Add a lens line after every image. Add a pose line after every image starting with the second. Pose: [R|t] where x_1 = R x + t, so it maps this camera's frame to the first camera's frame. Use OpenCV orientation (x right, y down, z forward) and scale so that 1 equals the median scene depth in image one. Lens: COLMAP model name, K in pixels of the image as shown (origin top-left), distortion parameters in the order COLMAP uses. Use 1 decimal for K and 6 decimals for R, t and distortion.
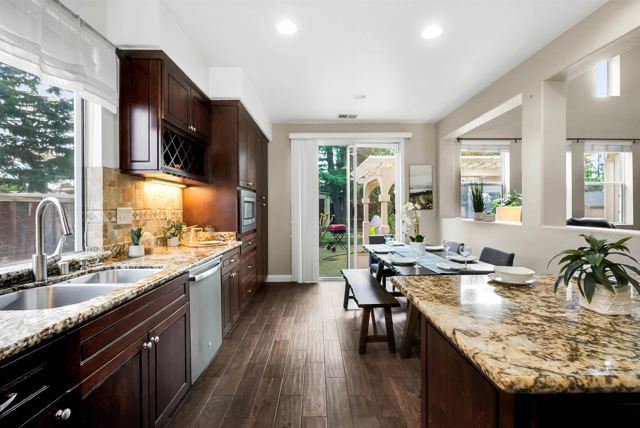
lens RADIAL K [[282.7, 0, 322.7], [0, 282.7, 210.7], [0, 0, 1]] dist [-0.003416, 0.000125]
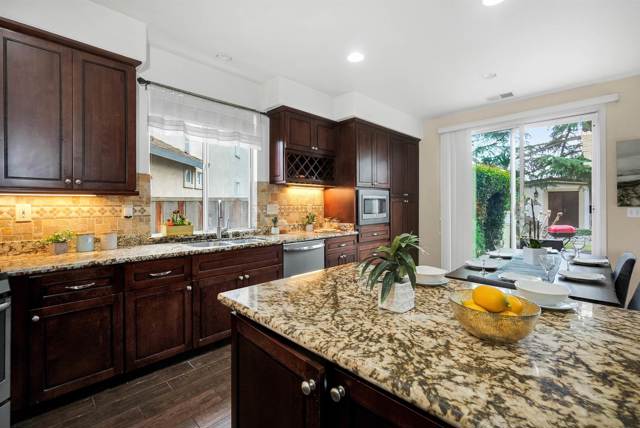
lens RADIAL K [[282.6, 0, 316.9], [0, 282.6, 205.3], [0, 0, 1]] dist [-0.002315, -0.000103]
pose [[0.691353, 0.003418, -0.722509, 0.571084], [-0.005562, 0.999984, -0.000591, -0.004923], [0.722495, 0.004428, 0.691362, 0.030843]]
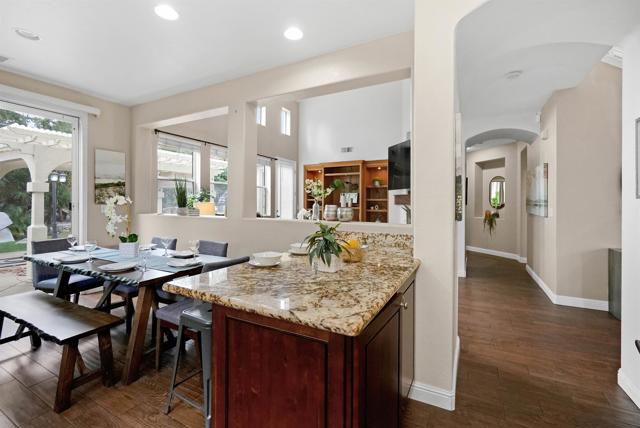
lens RADIAL K [[282.6, 0, 316.9], [0, 282.6, 205.3], [0, 0, 1]] dist [-0.002315, -0.000103]
pose [[0.492794, 0.004964, 0.870132, -0.151707], [-0.004660, 0.999984, -0.003066, -0.001447], [-0.870133, -0.002544, 0.492810, 0.106076]]
